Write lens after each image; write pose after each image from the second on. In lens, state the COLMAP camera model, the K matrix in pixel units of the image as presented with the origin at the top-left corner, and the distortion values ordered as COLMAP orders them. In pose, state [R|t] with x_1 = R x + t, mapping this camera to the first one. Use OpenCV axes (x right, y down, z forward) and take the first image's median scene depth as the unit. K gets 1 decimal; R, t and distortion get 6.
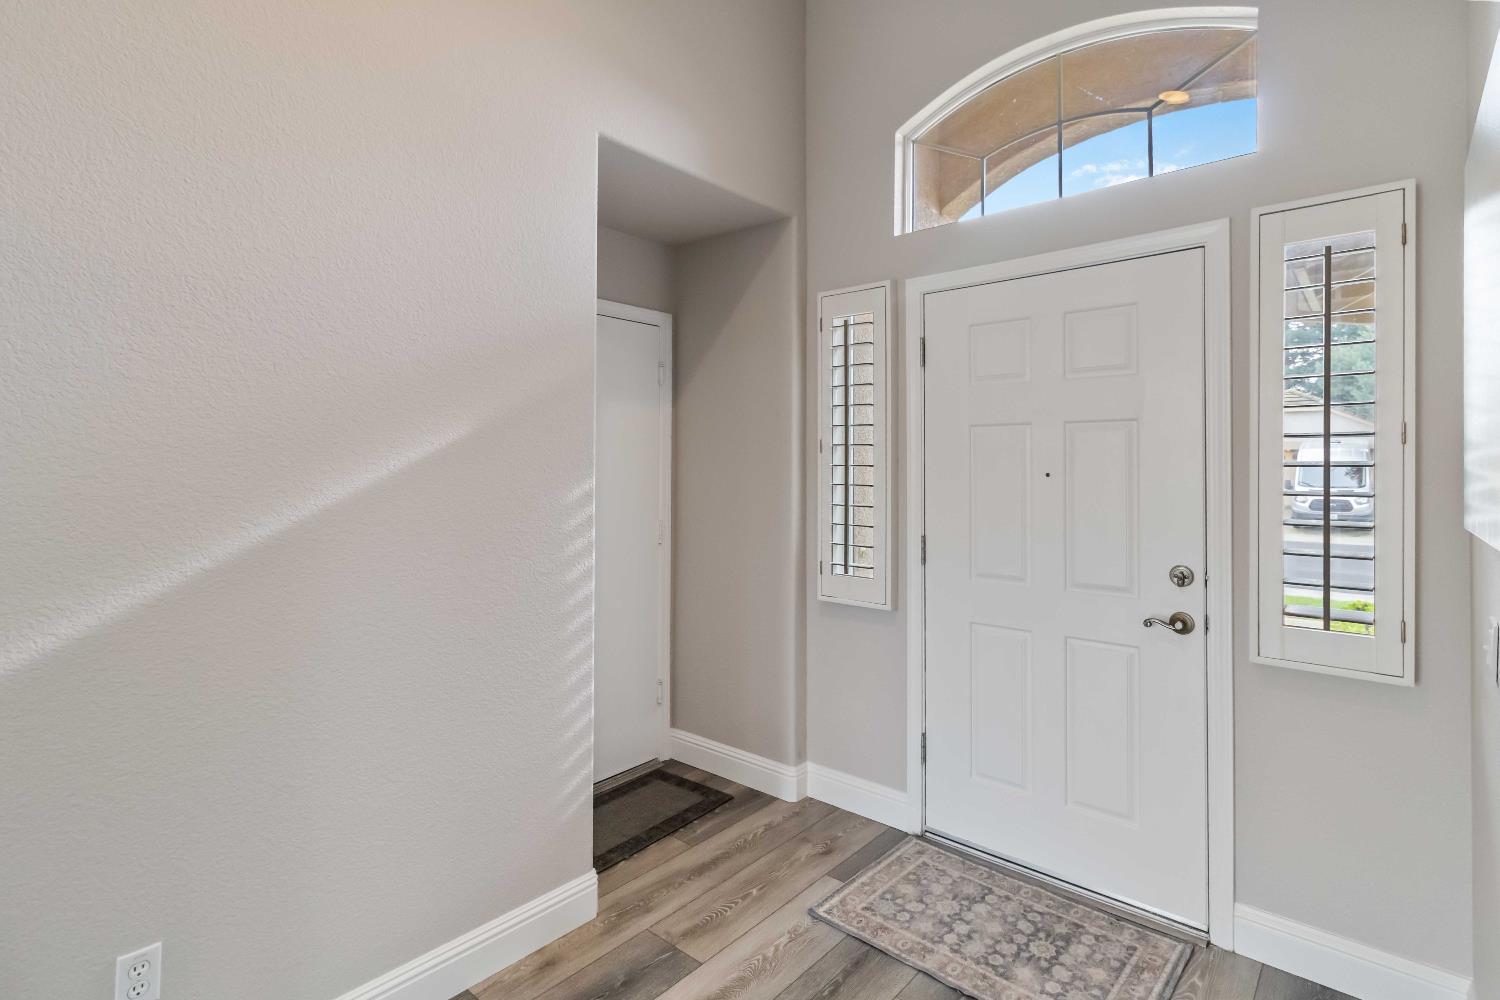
lens RADIAL K [[713.1, 0, 727.7], [0, 713.1, 462.0], [0, 0, 1]] dist [-0.004830, 0.001313]
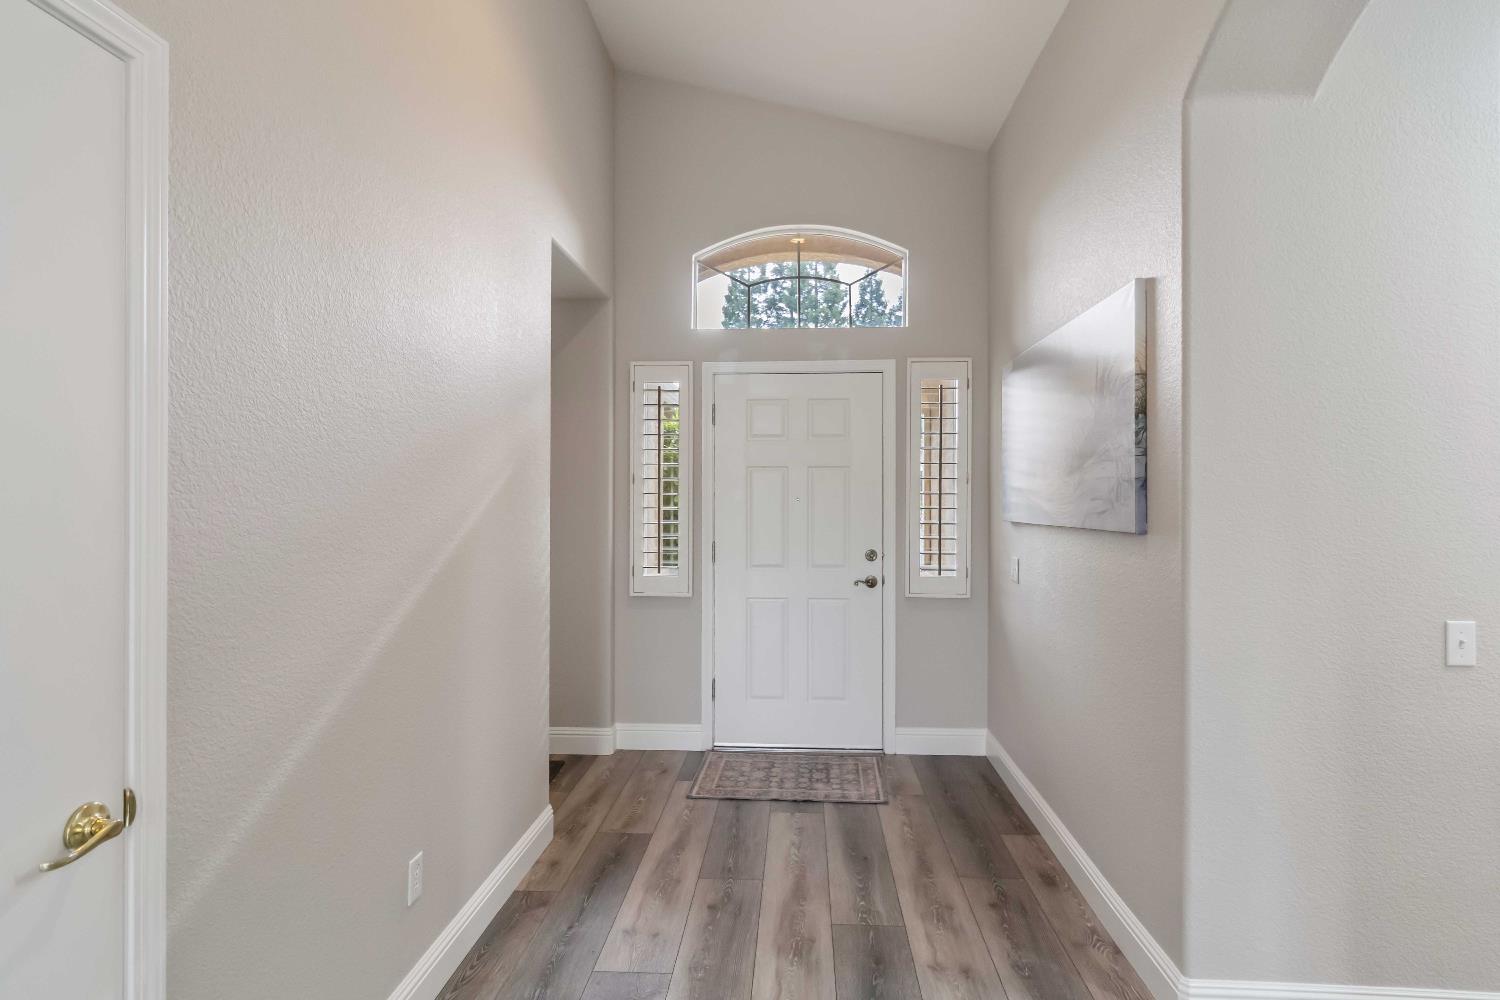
lens RADIAL K [[713.1, 0, 753.1], [0, 713.1, 496.5], [0, 0, 1]] dist [-0.004830, 0.001313]
pose [[0.808866, -0.004764, 0.587973, -0.638498], [-0.002454, 0.999931, 0.011478, -0.007373], [-0.587988, -0.010727, 0.808799, -0.266101]]
